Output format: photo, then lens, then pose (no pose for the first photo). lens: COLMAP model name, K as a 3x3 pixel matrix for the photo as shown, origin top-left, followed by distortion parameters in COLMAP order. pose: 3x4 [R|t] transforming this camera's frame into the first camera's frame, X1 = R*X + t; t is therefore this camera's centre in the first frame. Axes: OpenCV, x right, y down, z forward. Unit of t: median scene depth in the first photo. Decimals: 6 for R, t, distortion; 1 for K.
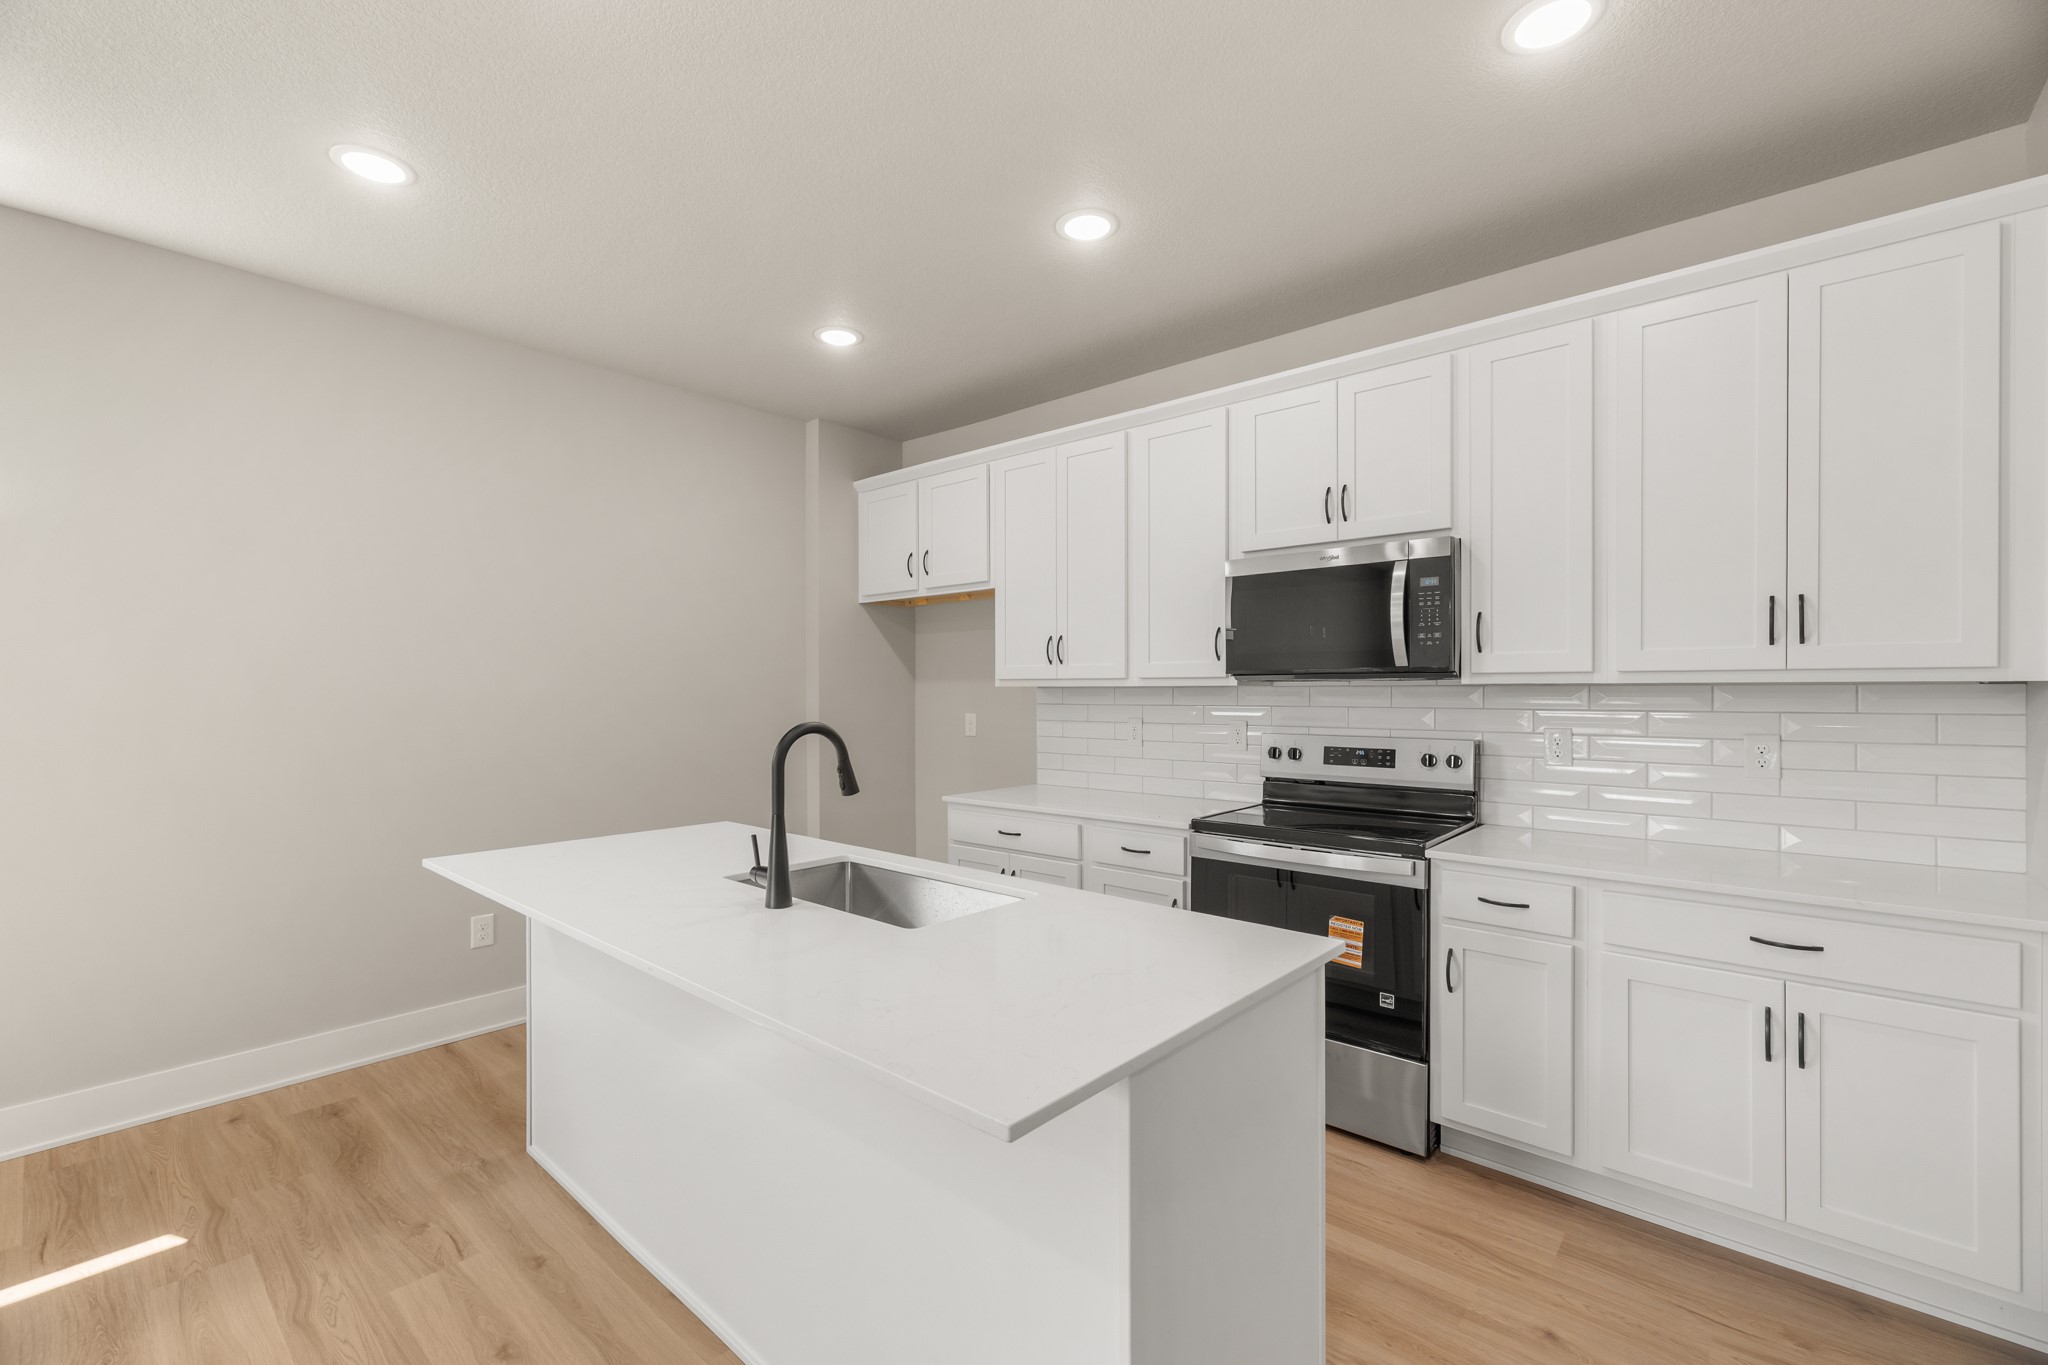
lens RADIAL K [[873.1, 0, 1017.4], [0, 873.1, 691.5], [0, 0, 1]] dist [0.003147, -0.001153]
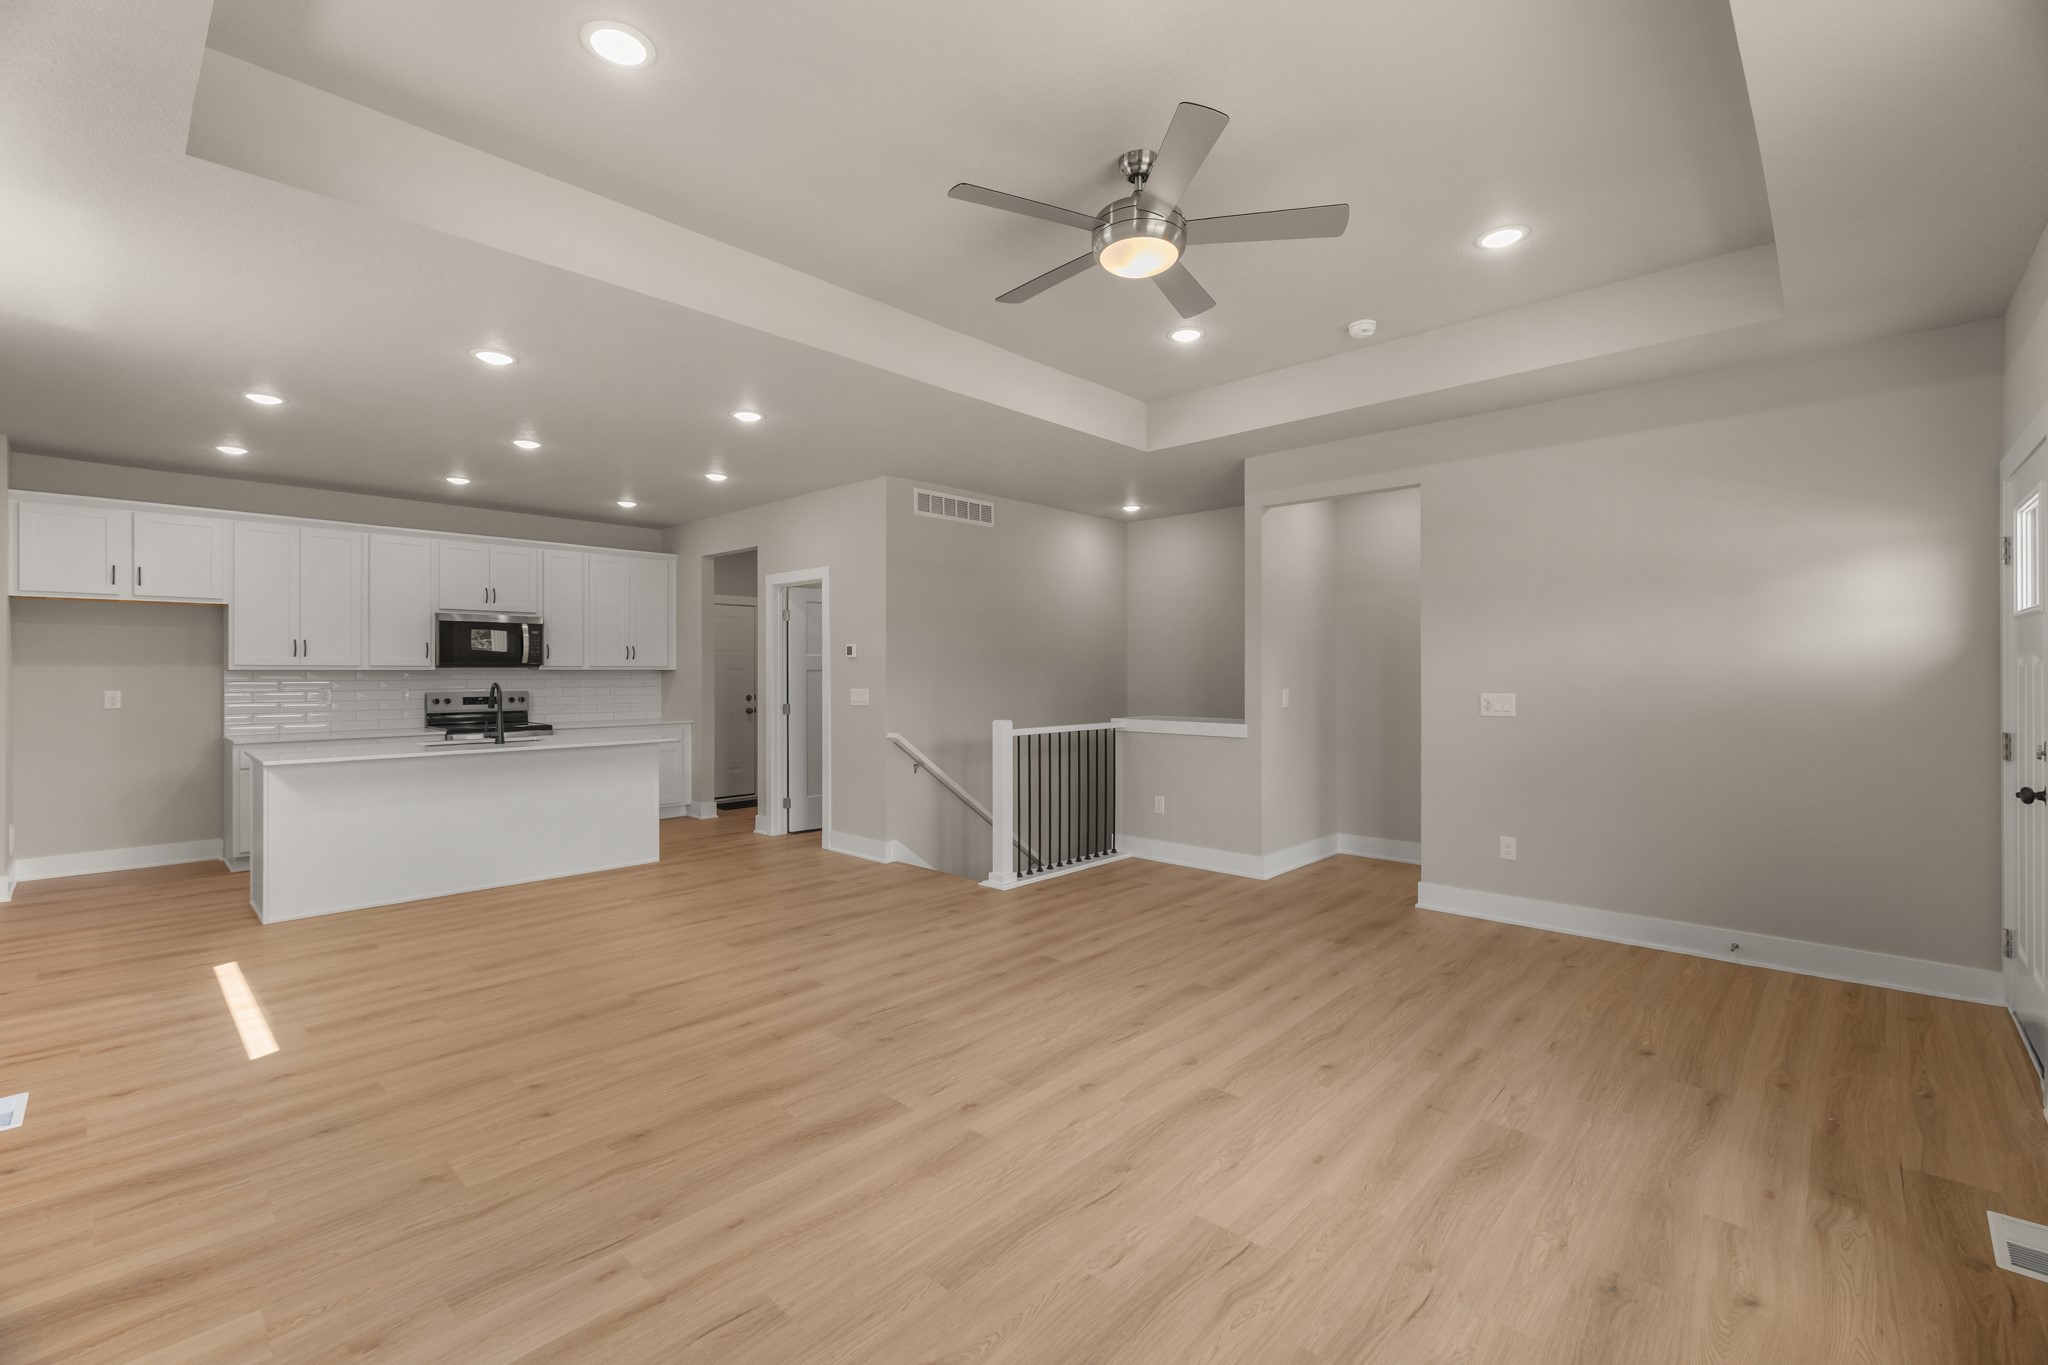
lens RADIAL K [[873.1, 0, 1028.2], [0, 873.1, 683.0], [0, 0, 1]] dist [0.003147, -0.001153]
pose [[0.017163, -0.012285, 0.999777, -2.080764], [0.001576, 0.999924, 0.012260, 0.001584], [-0.999851, 0.001365, 0.017181, -0.552616]]
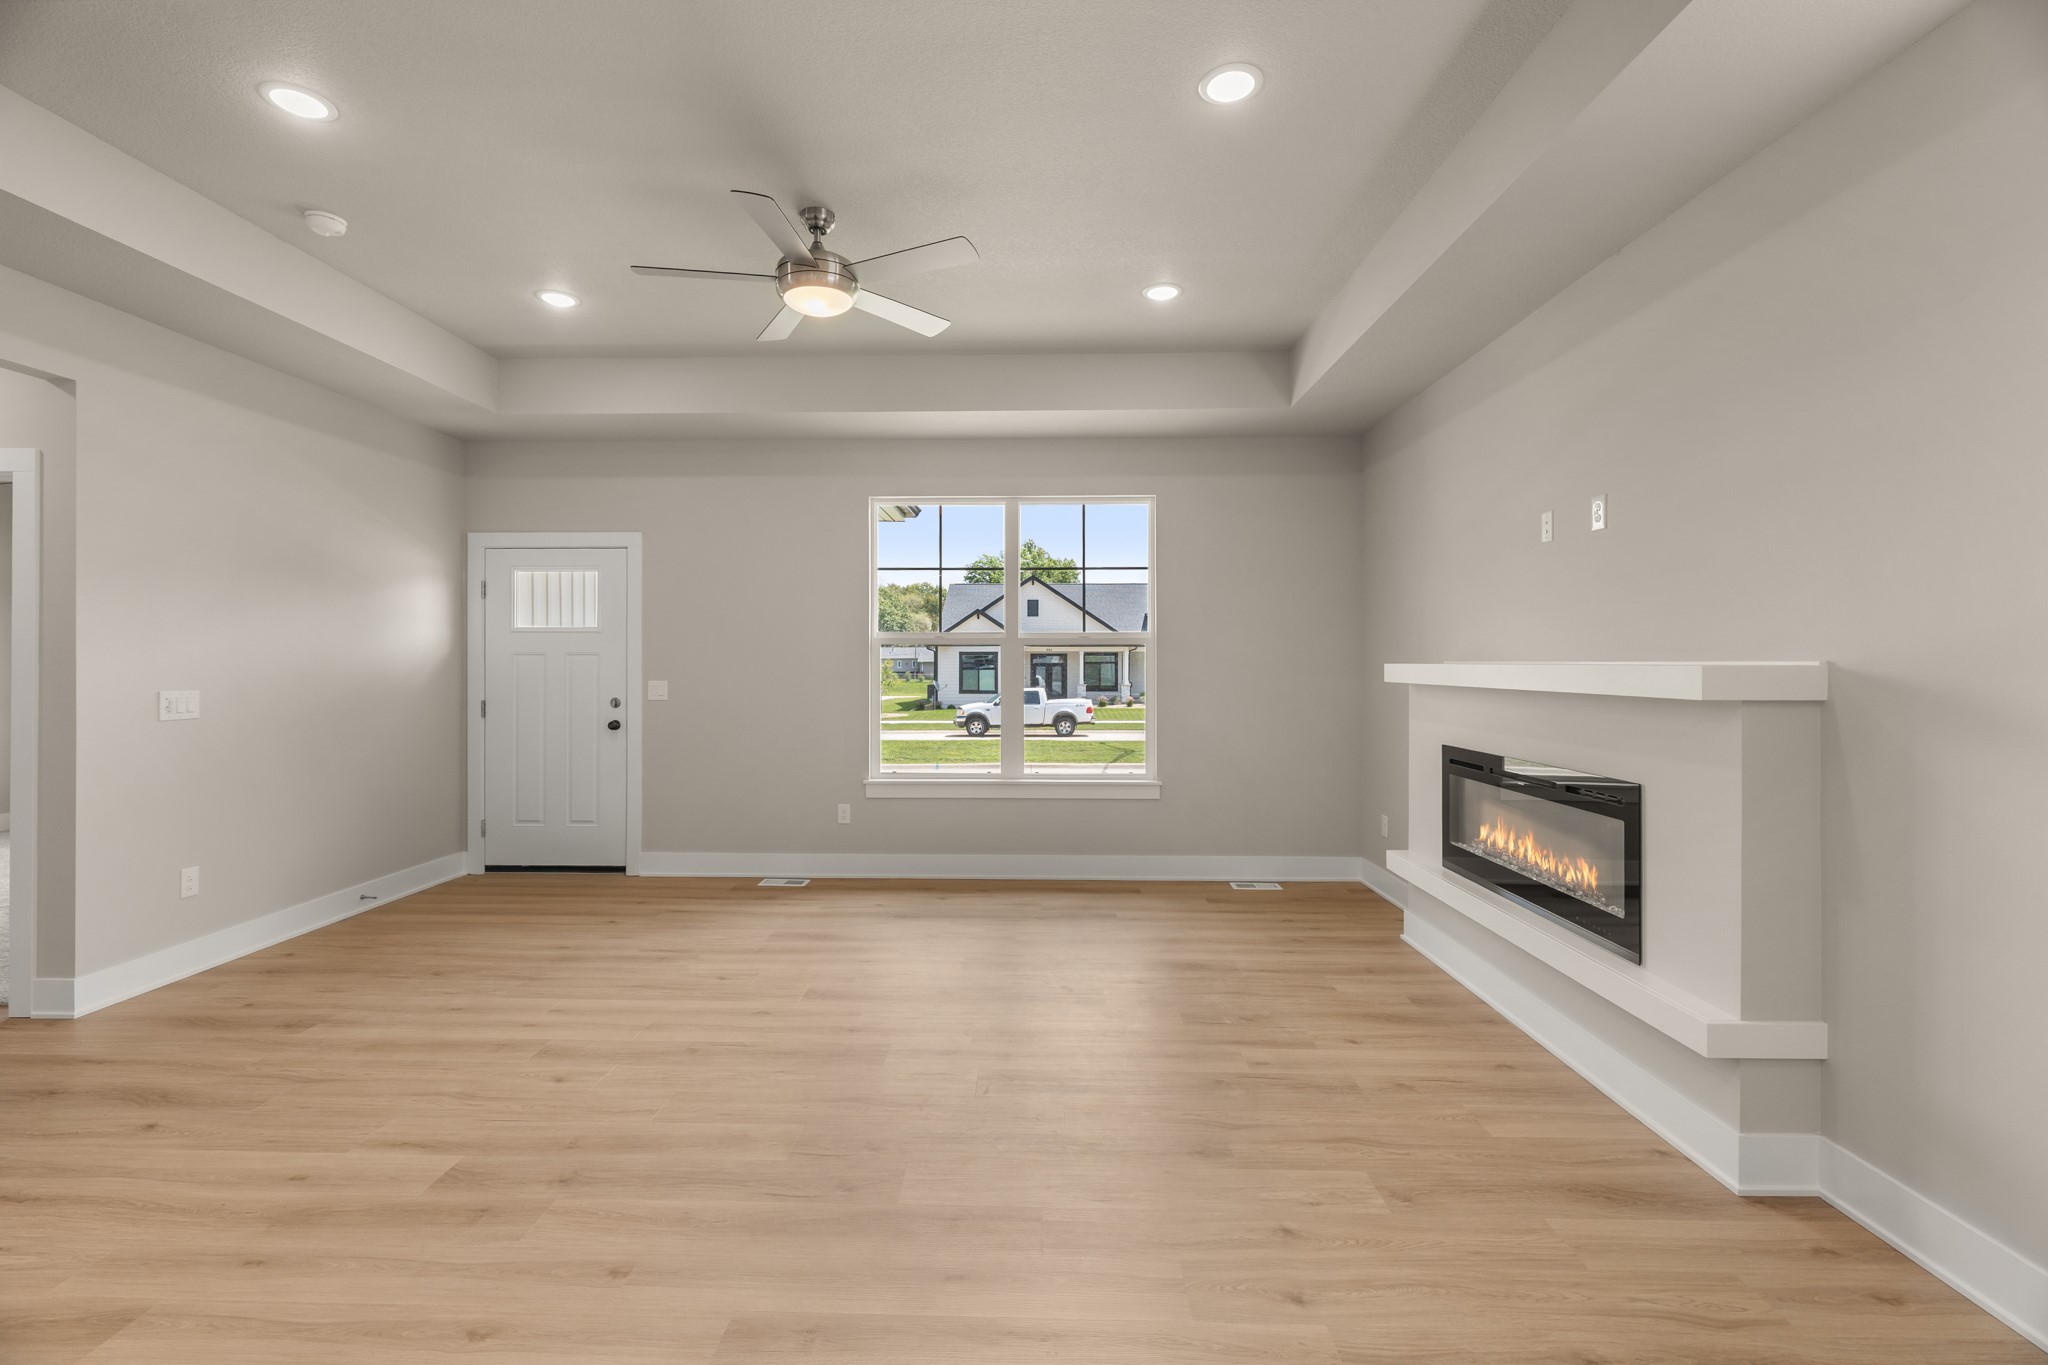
lens RADIAL K [[873.1, 0, 1016.3], [0, 873.1, 663.9], [0, 0, 1]] dist [0.003147, -0.001153]
pose [[-0.764619, 0.002438, -0.644478, -0.533306], [0.001059, 0.999996, 0.002527, 0.003335], [0.644482, 0.001250, -0.764619, 0.382988]]
